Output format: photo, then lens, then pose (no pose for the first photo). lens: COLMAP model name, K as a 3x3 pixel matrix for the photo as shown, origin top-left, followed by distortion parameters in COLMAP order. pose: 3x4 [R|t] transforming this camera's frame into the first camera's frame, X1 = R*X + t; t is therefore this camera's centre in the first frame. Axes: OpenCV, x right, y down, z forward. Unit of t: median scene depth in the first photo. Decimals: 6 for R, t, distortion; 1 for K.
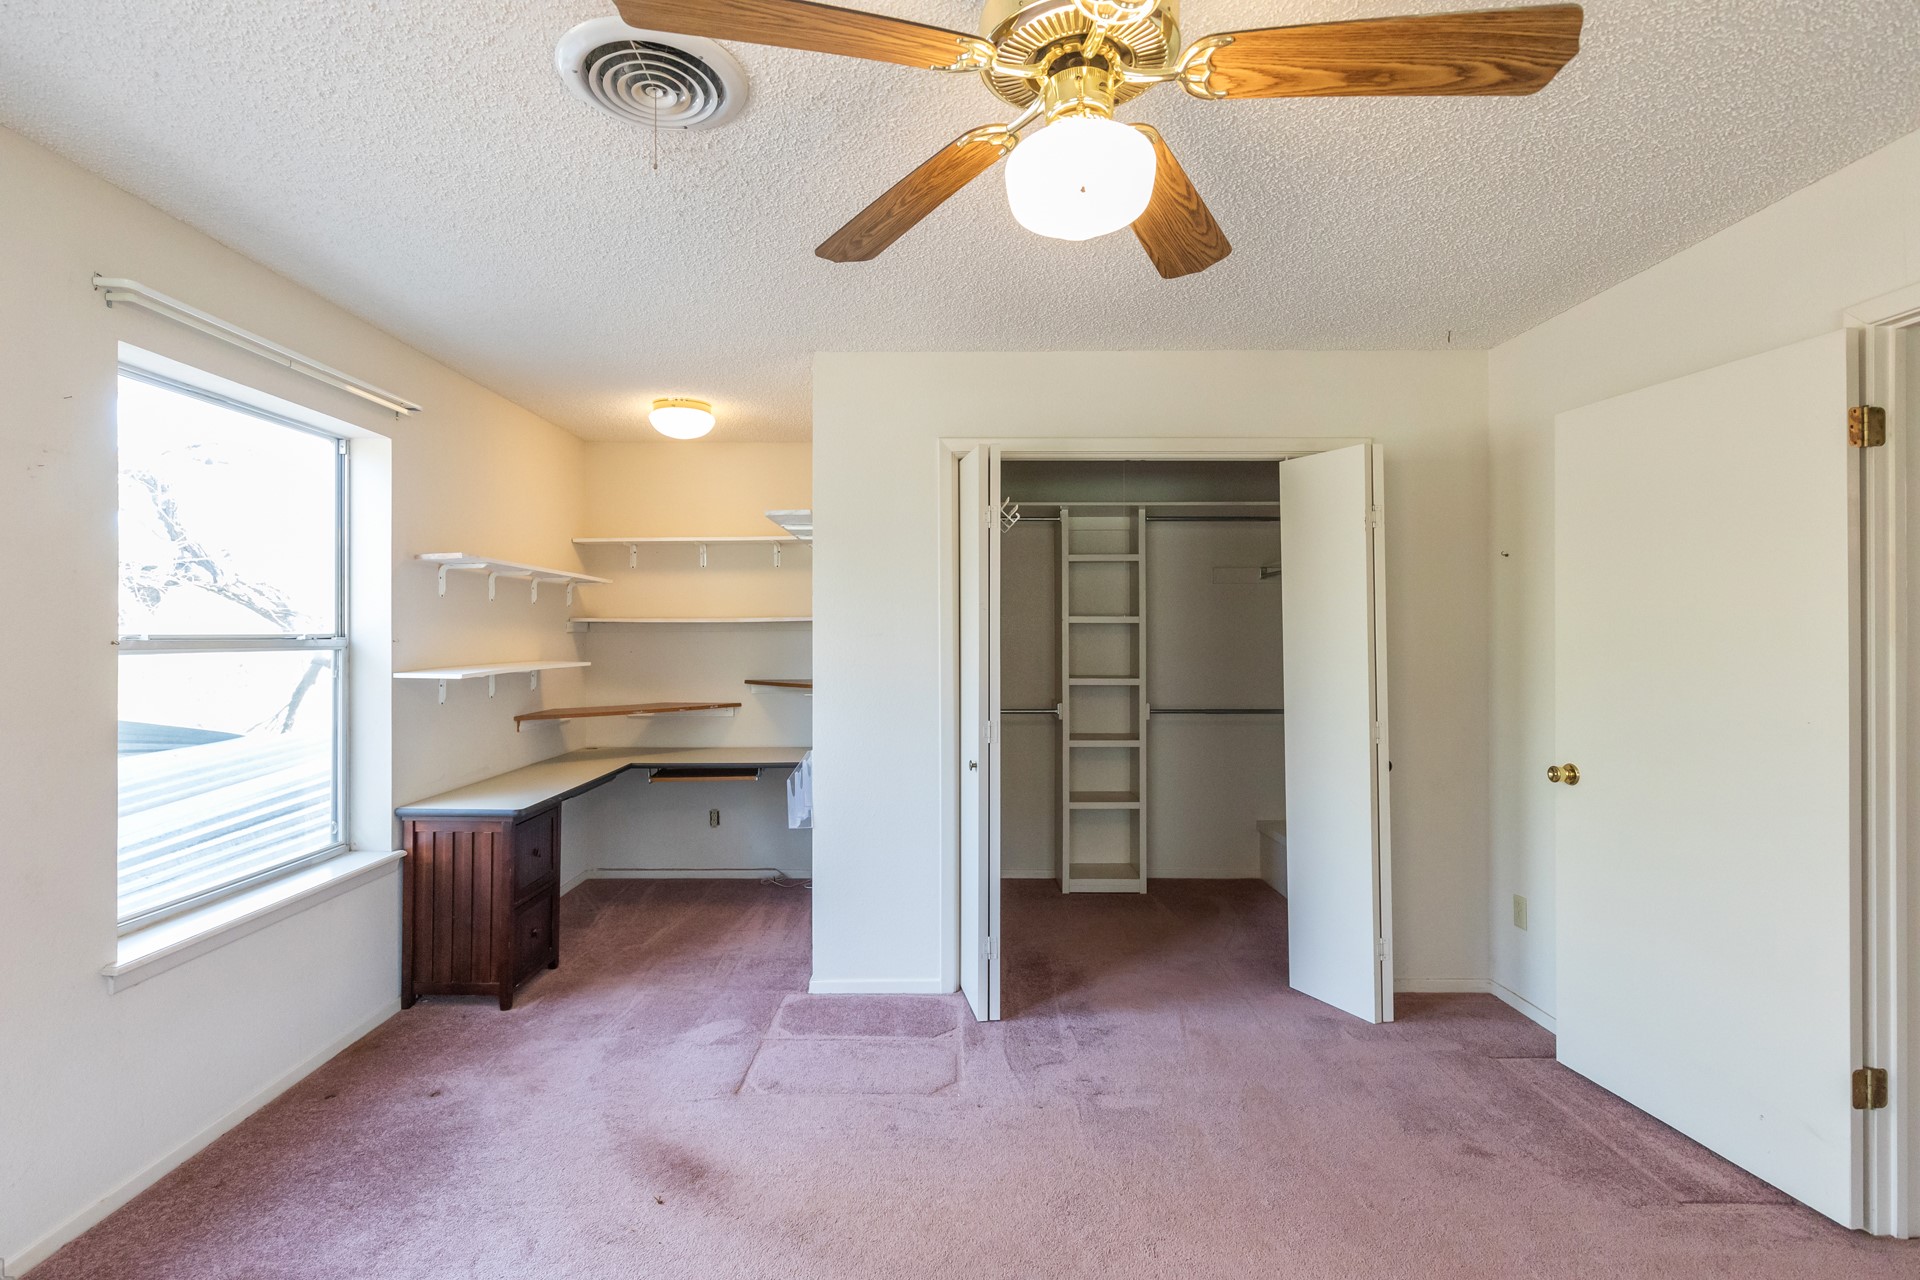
lens RADIAL K [[915.2, 0, 945.5], [0, 915.2, 627.5], [0, 0, 1]] dist [0.001354, -0.000312]
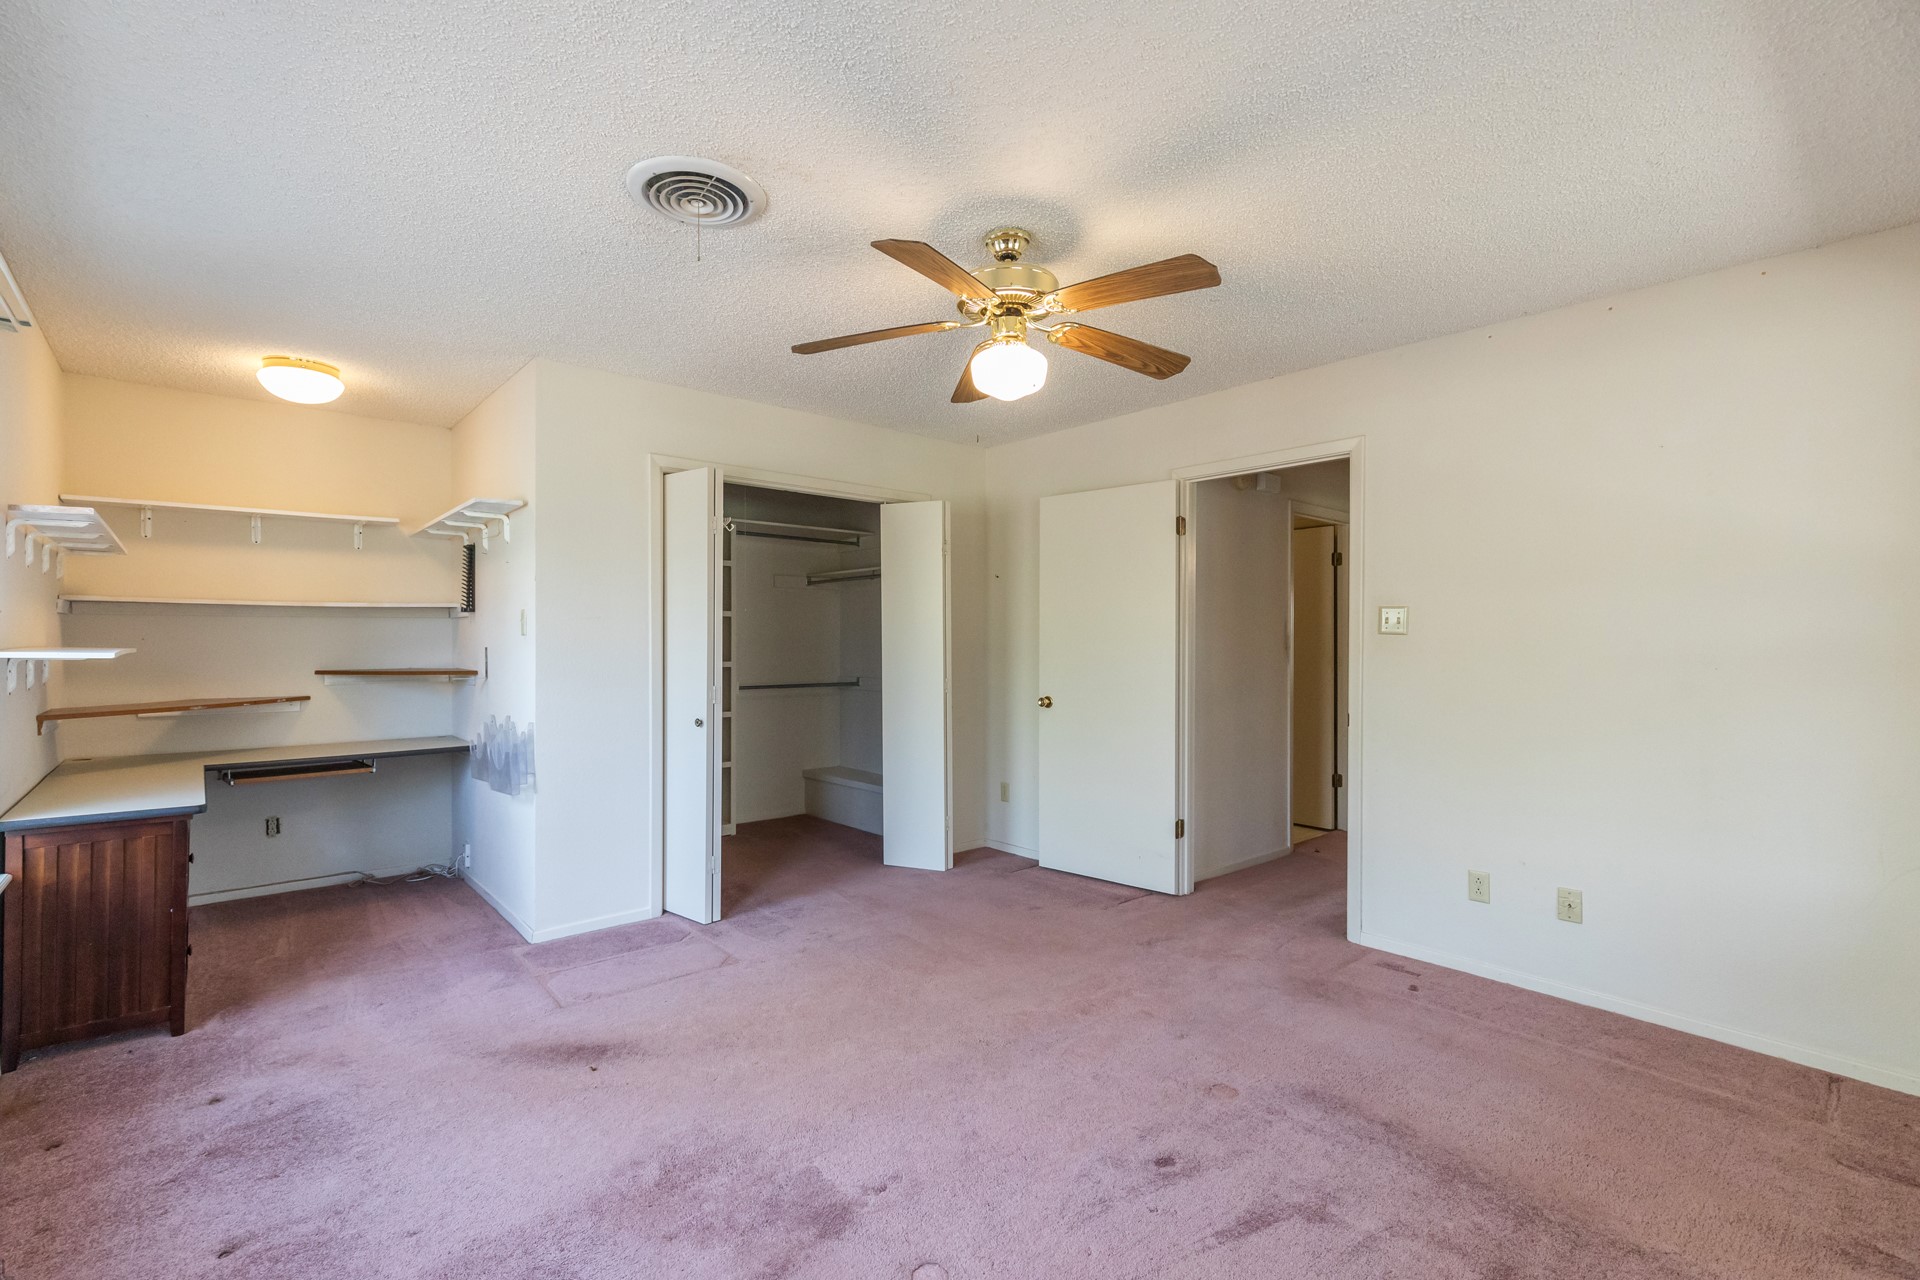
lens RADIAL K [[859.8, 0, 986.0], [0, 859.8, 641.6], [0, 0, 1]] dist [0.010191, -0.000673]
pose [[0.738904, 0.001121, 0.673810, -0.454700], [-0.005189, 0.999978, 0.004027, 0.031965], [-0.673791, -0.006472, 0.738894, -0.129382]]
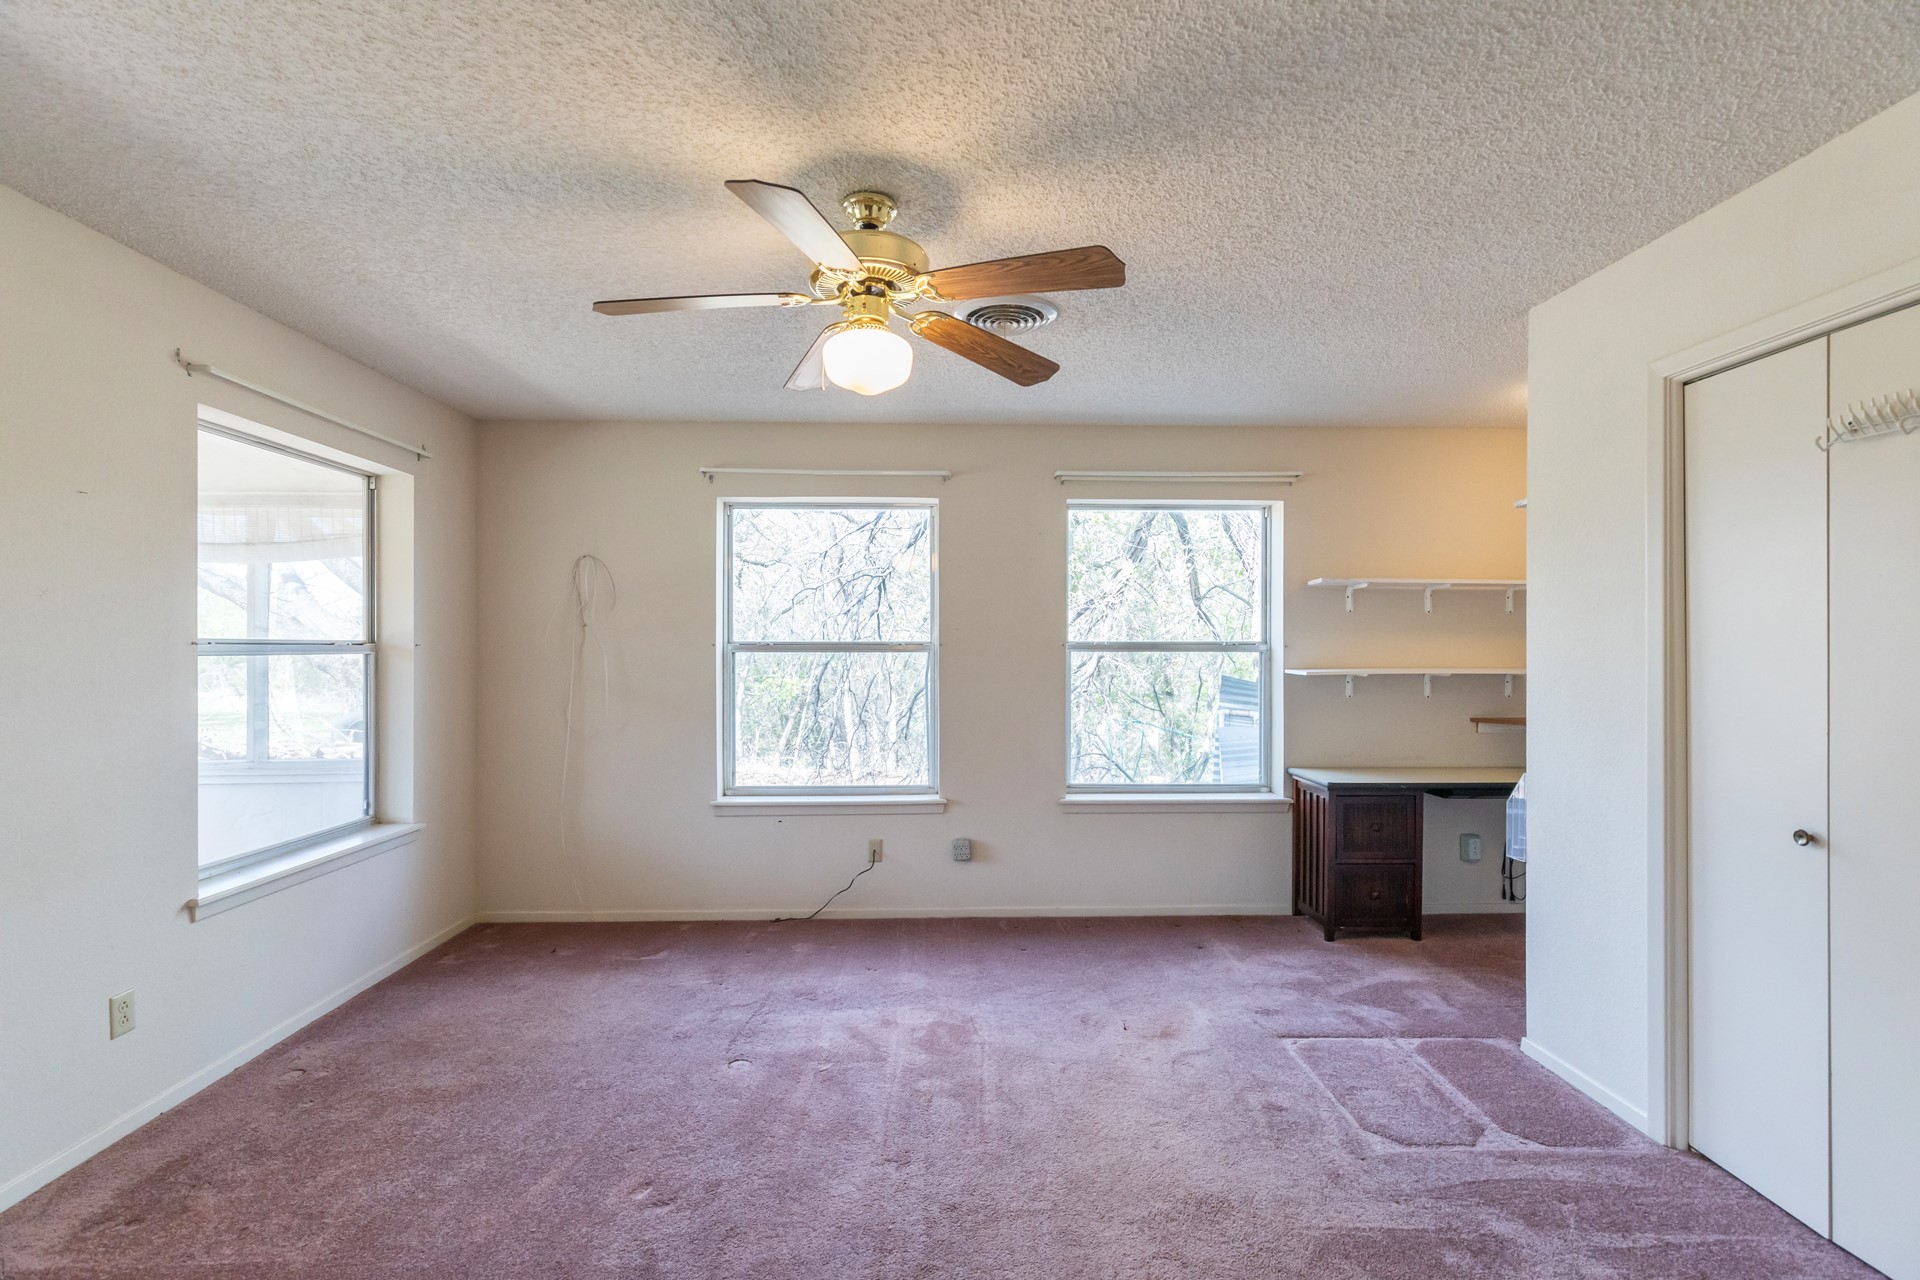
lens RADIAL K [[866.8, 0, 958.1], [0, 866.8, 647.9], [0, 0, 1]] dist [0.011479, -0.002204]
pose [[0.024582, -0.002623, -0.999694, 0.672891], [0.004938, 0.999985, -0.002502, 0.017056], [0.999686, -0.004875, 0.024595, 0.450724]]
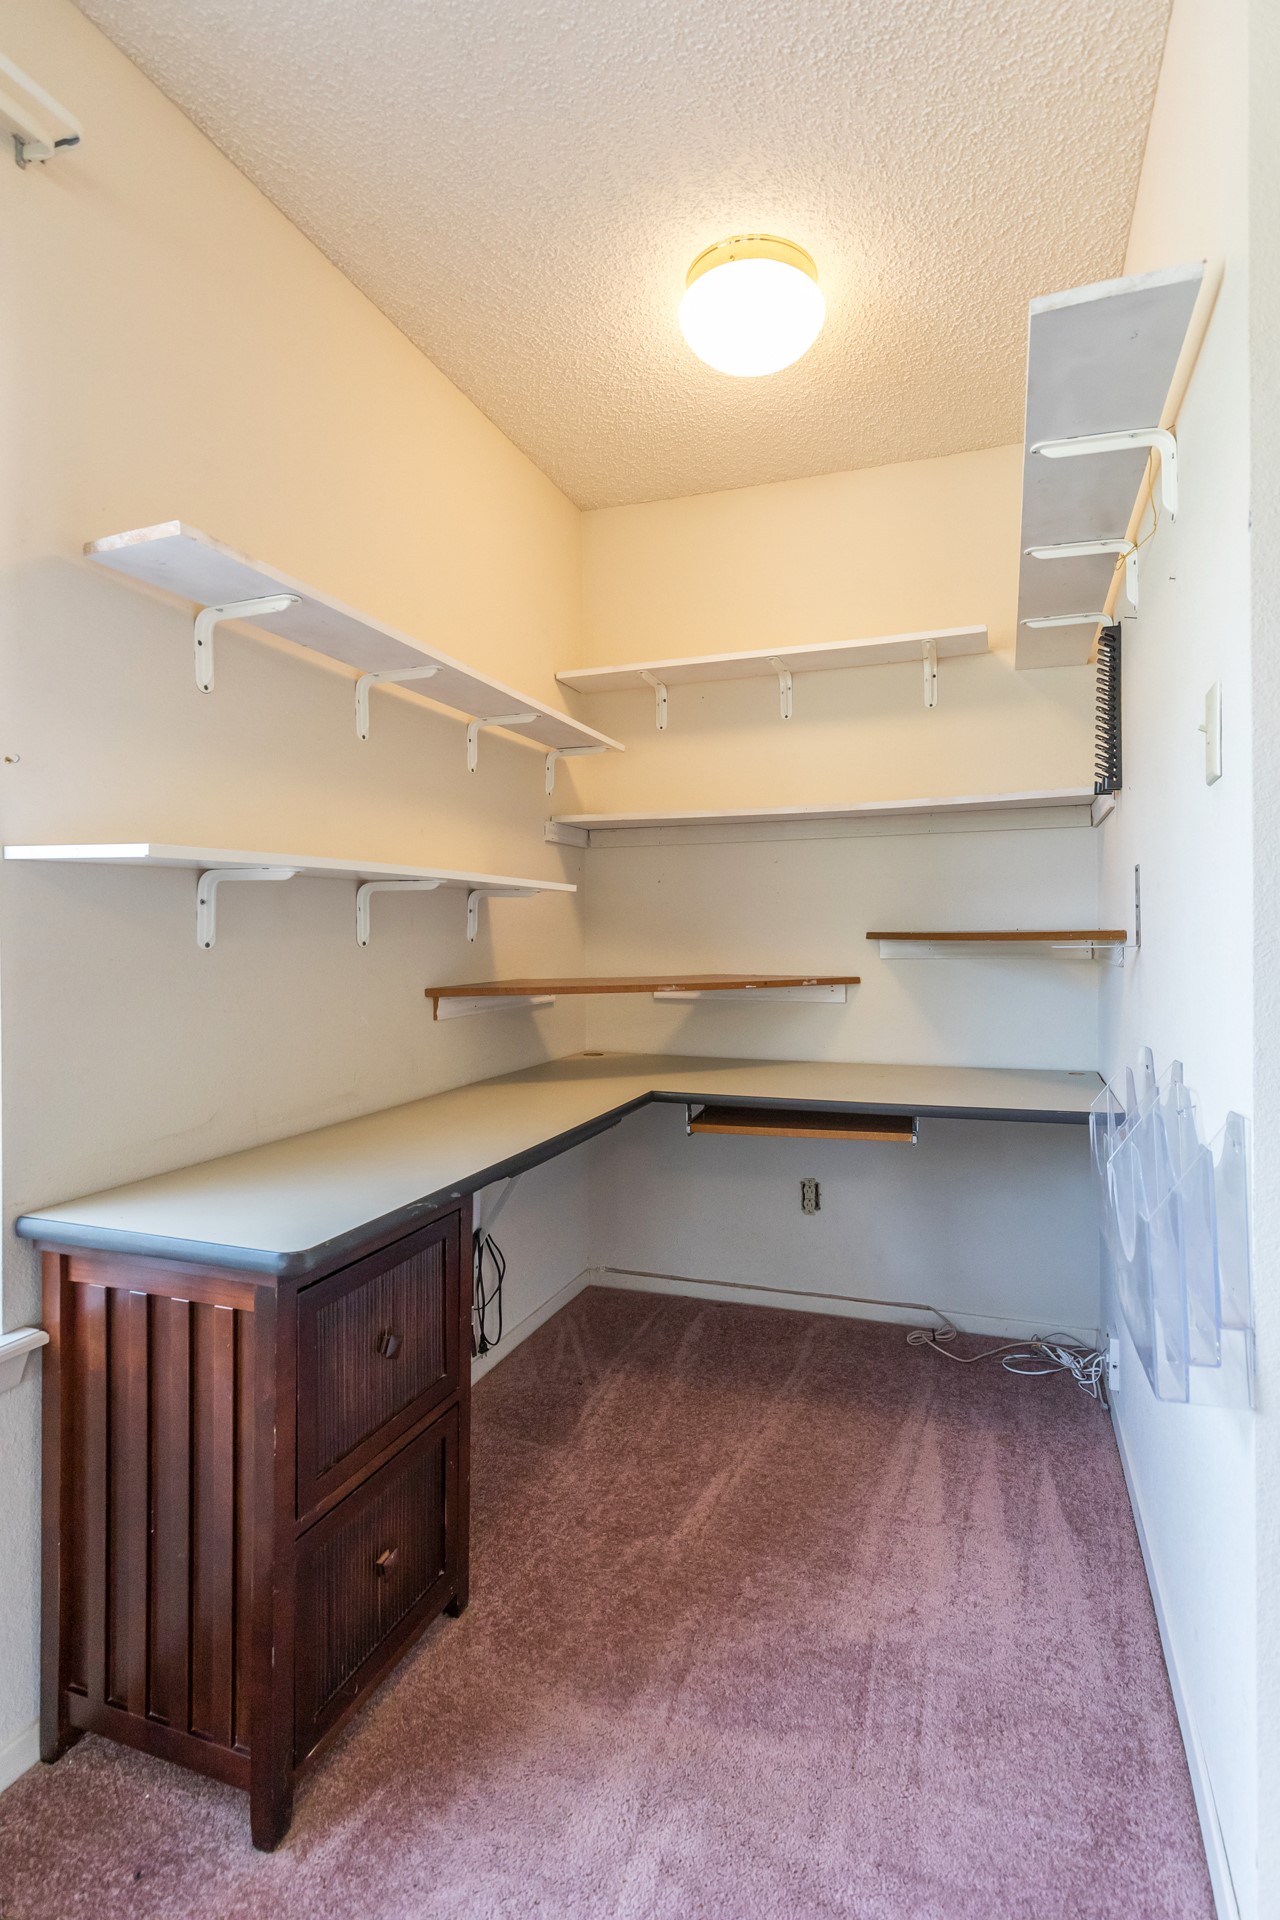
lens RADIAL K [[915.2, 0, 672.2], [0, 915.2, 933.4], [0, 0, 1]] dist [0.001354, -0.000312]
pose [[0.939944, -0.003996, -0.341304, -0.218067], [0.006666, 0.999956, 0.006651, 0.079962], [0.341263, -0.008527, 0.939929, 0.714109]]
